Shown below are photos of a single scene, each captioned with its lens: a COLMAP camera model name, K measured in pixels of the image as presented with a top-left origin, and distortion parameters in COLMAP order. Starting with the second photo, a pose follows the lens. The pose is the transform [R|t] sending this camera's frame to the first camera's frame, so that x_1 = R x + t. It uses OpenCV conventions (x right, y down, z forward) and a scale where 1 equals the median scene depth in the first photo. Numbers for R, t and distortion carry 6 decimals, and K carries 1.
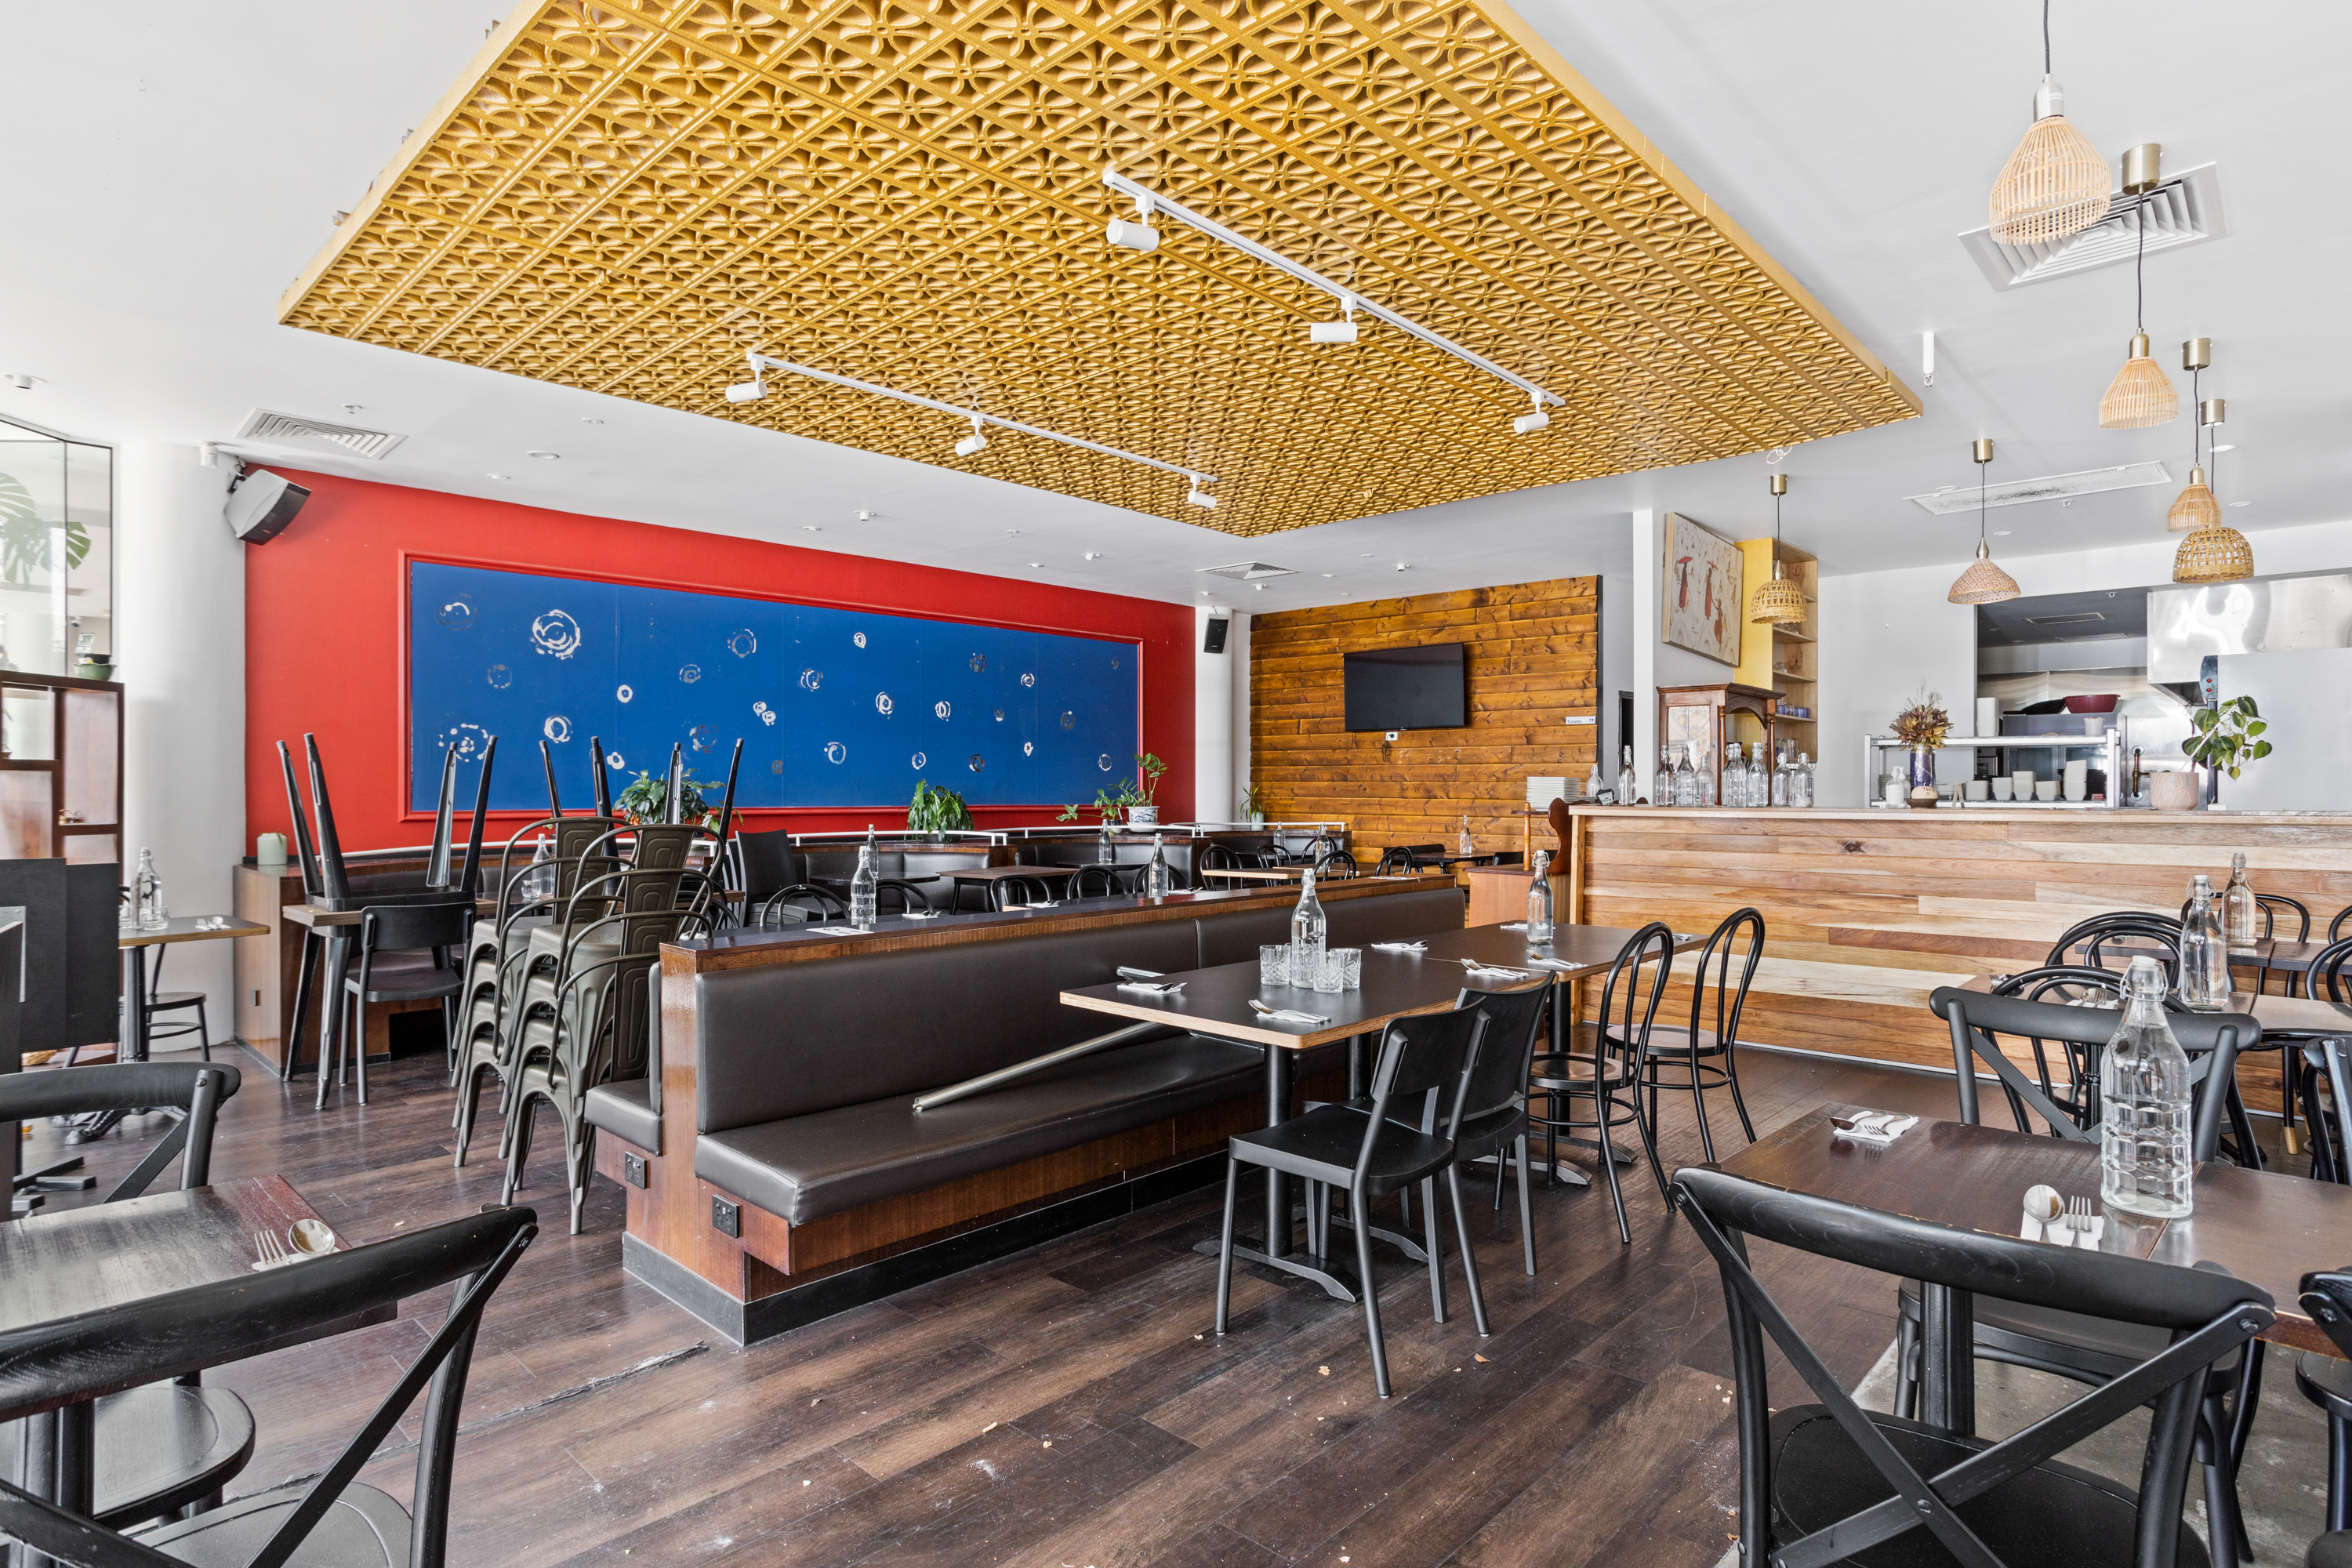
lens RADIAL K [[1251.8, 0, 1181.1], [0, 1251.8, 792.6], [0, 0, 1]] dist [-0.019212, 0.001128]
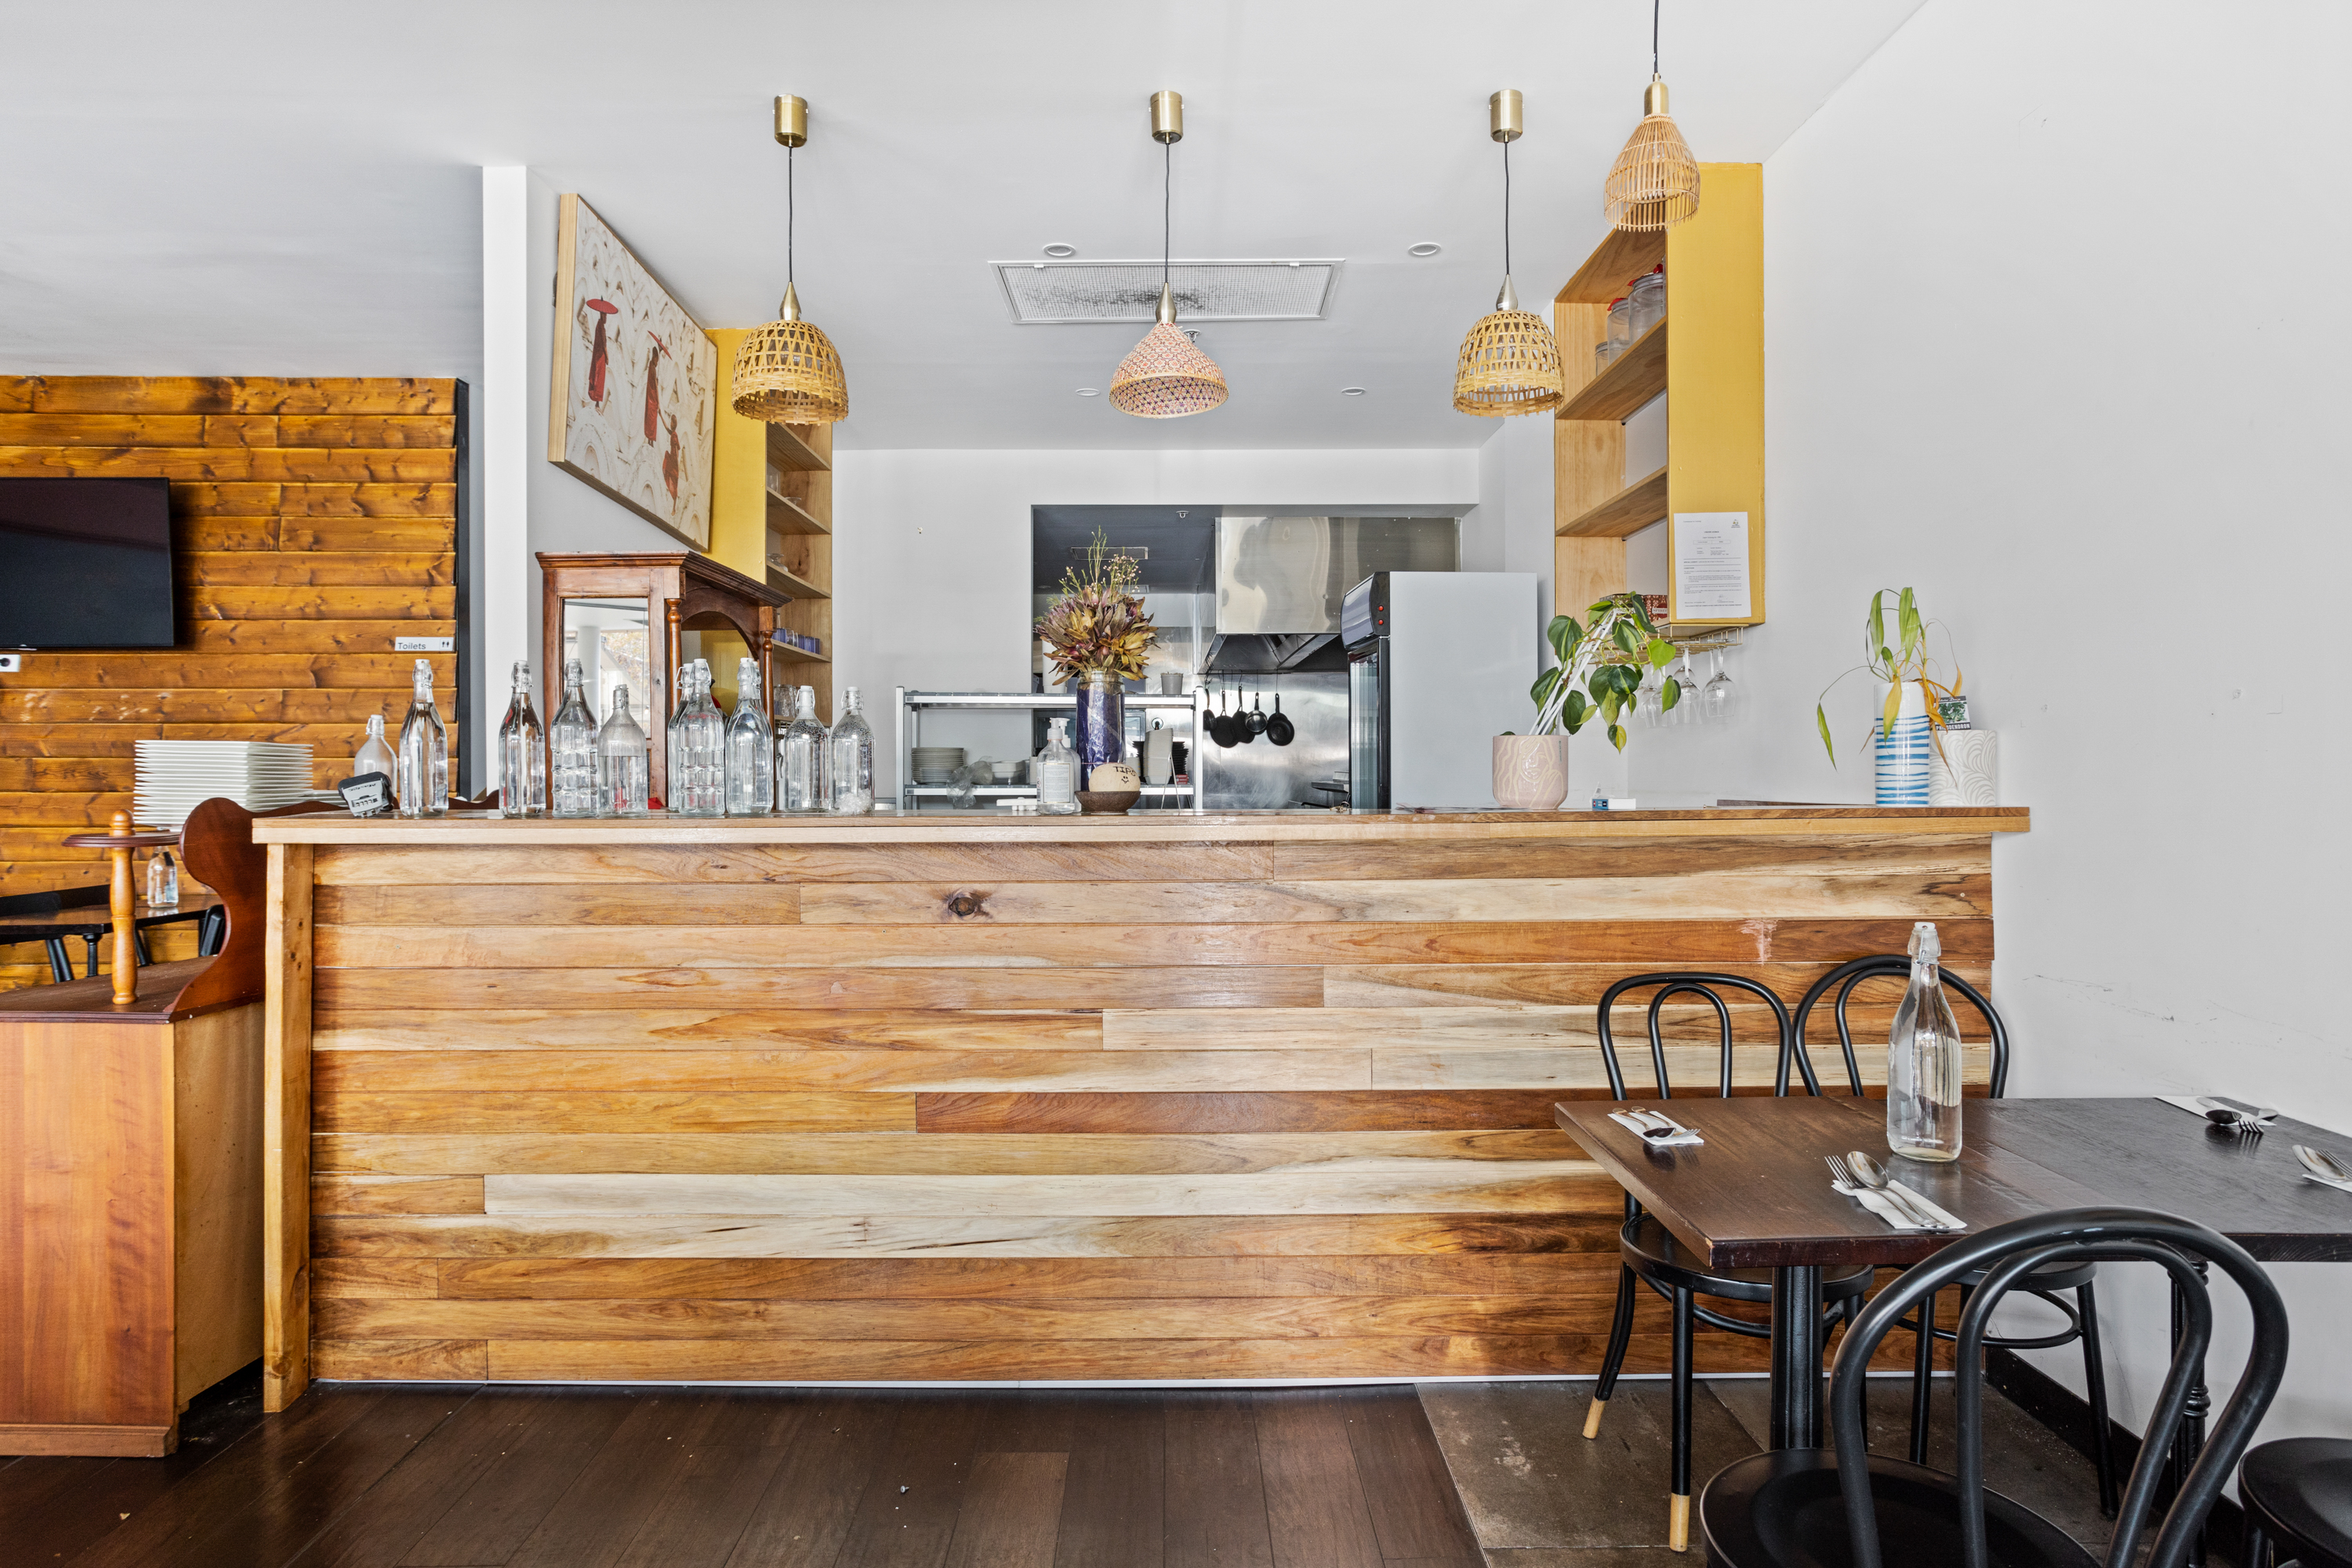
lens RADIAL K [[1280.2, 0, 1180.4], [0, 1280.2, 780.4], [0, 0, 1]] dist [-0.017901, 0.005613]
pose [[0.718040, -0.010955, 0.695916, 0.223803], [0.006795, 0.999939, 0.008730, -0.002135], [-0.695969, -0.001539, 0.718070, 0.495045]]
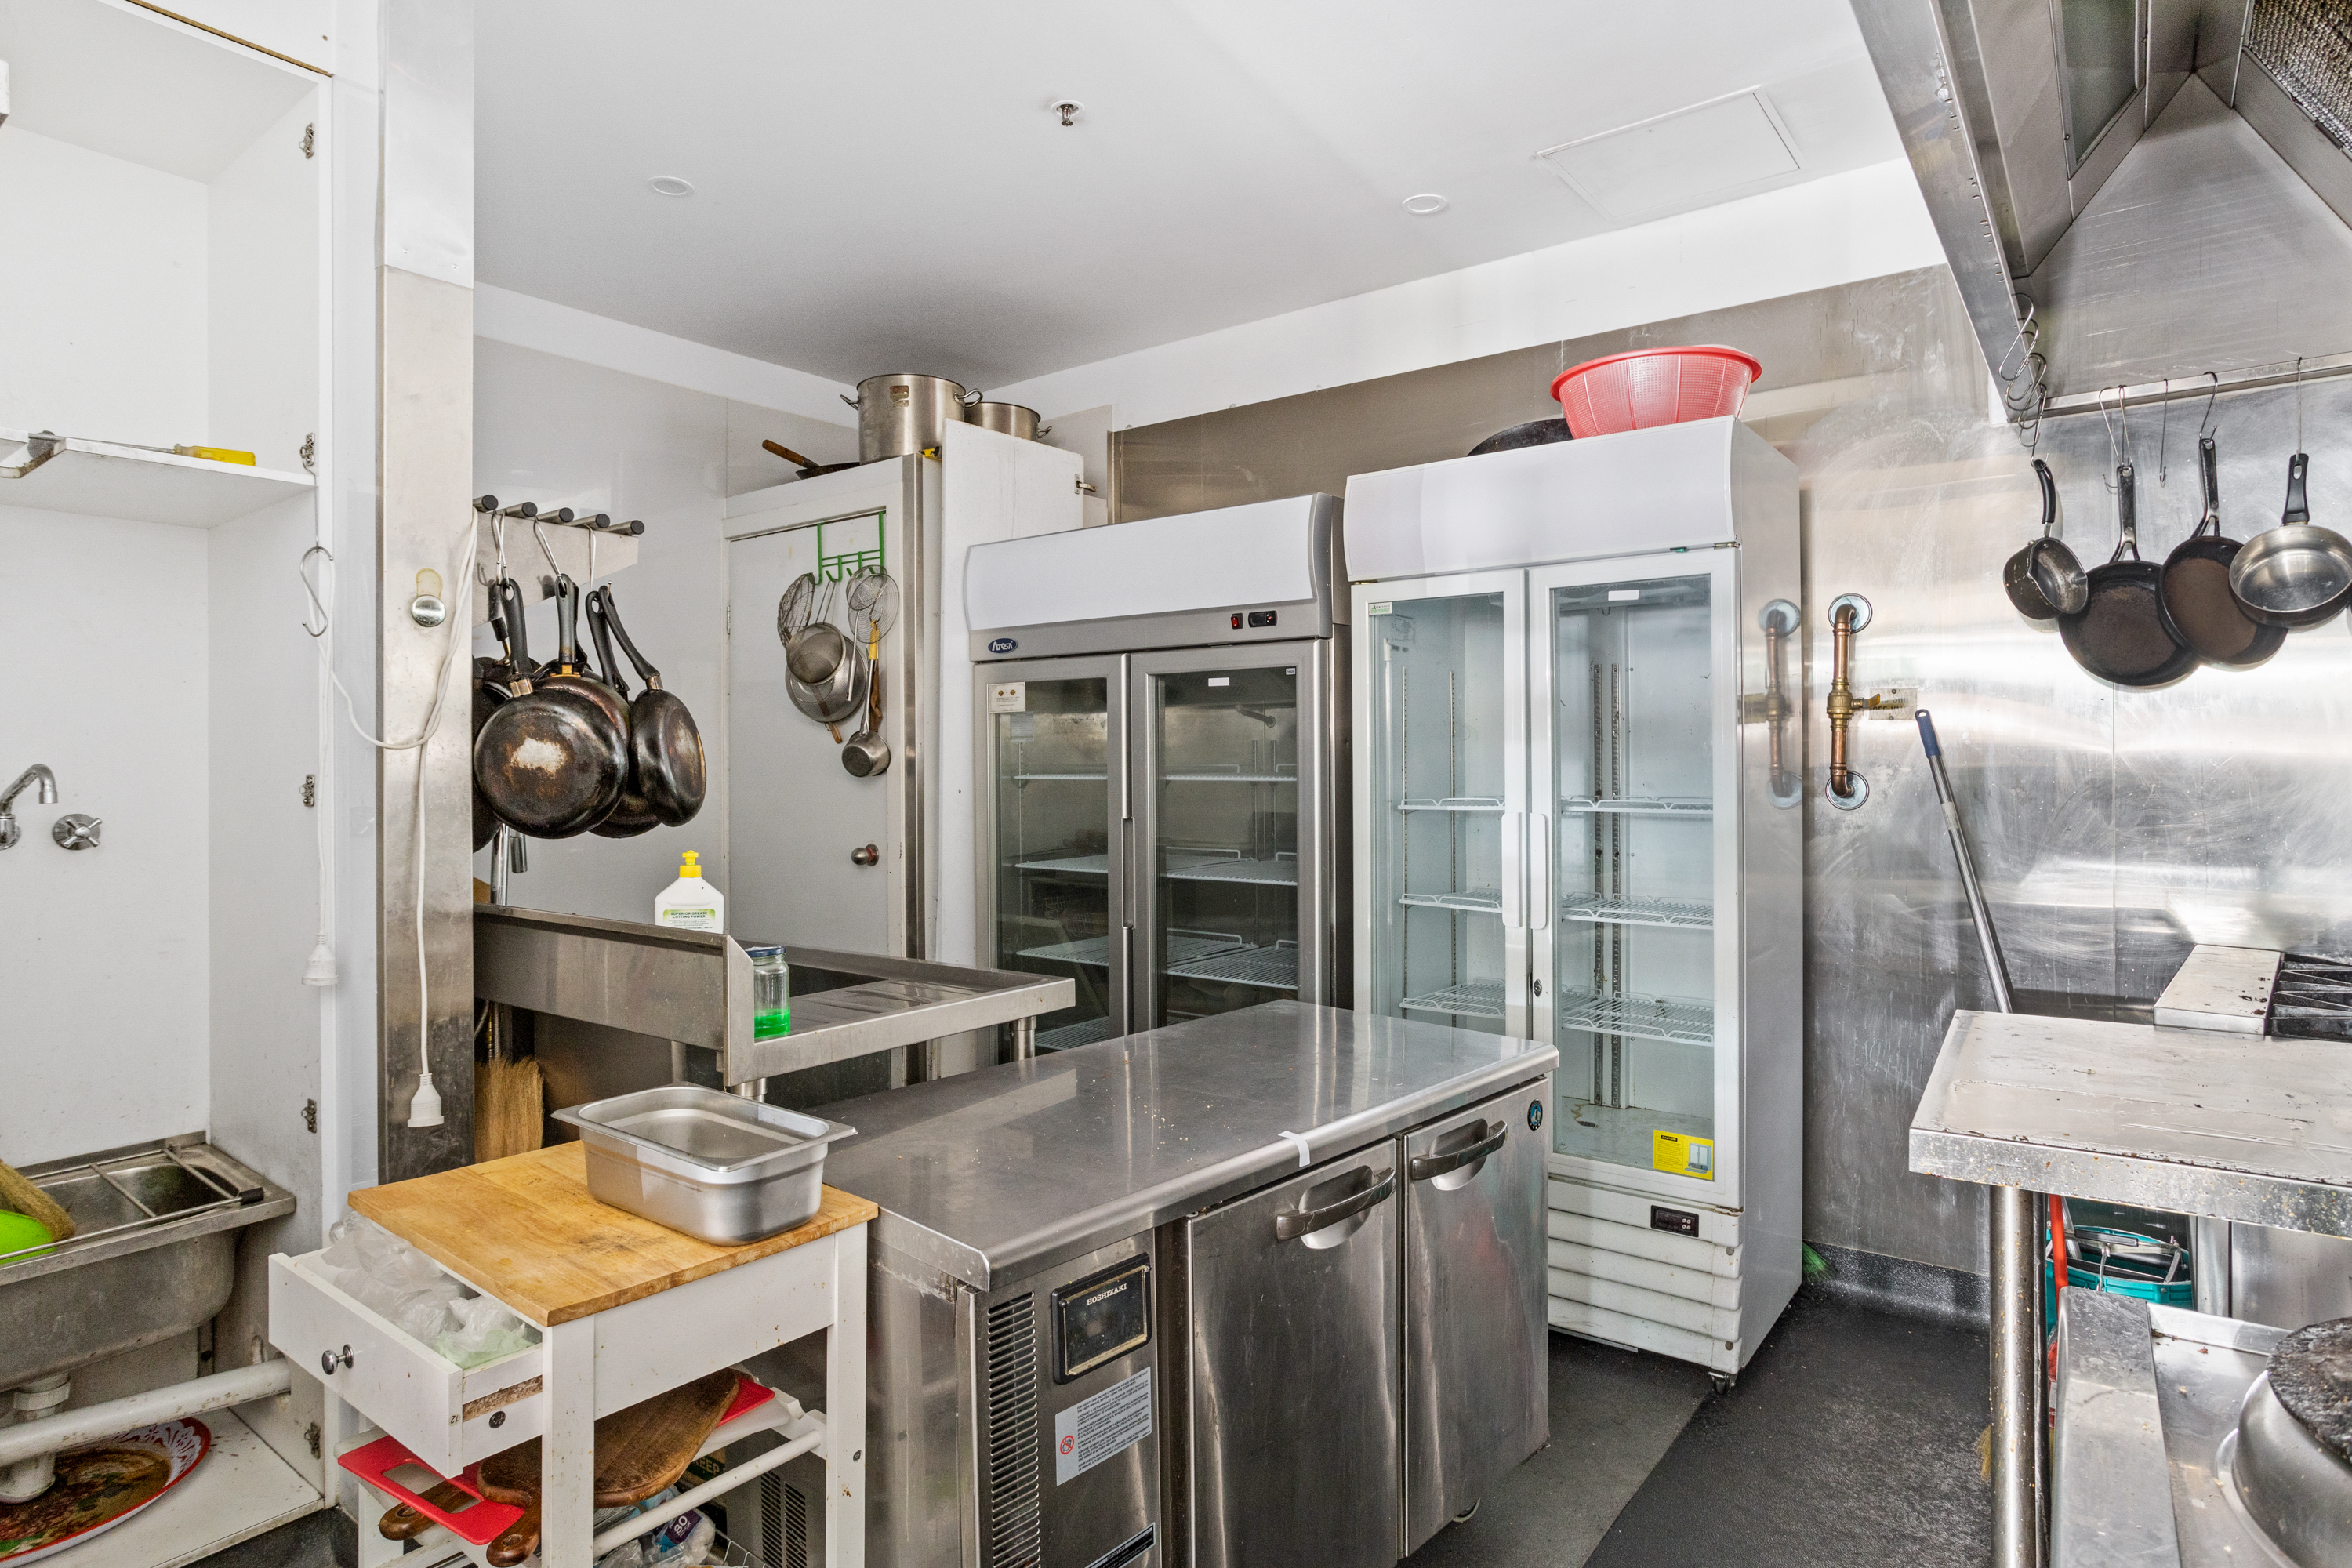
lens RADIAL K [[1251.8, 0, 1177.3], [0, 1251.8, 779.3], [0, 0, 1]] dist [-0.019212, 0.001128]
pose [[0.994869, -0.006298, 0.100973, 0.397555], [0.006185, 0.999980, 0.001432, -0.002098], [-0.100980, -0.000800, 0.994888, 0.655561]]
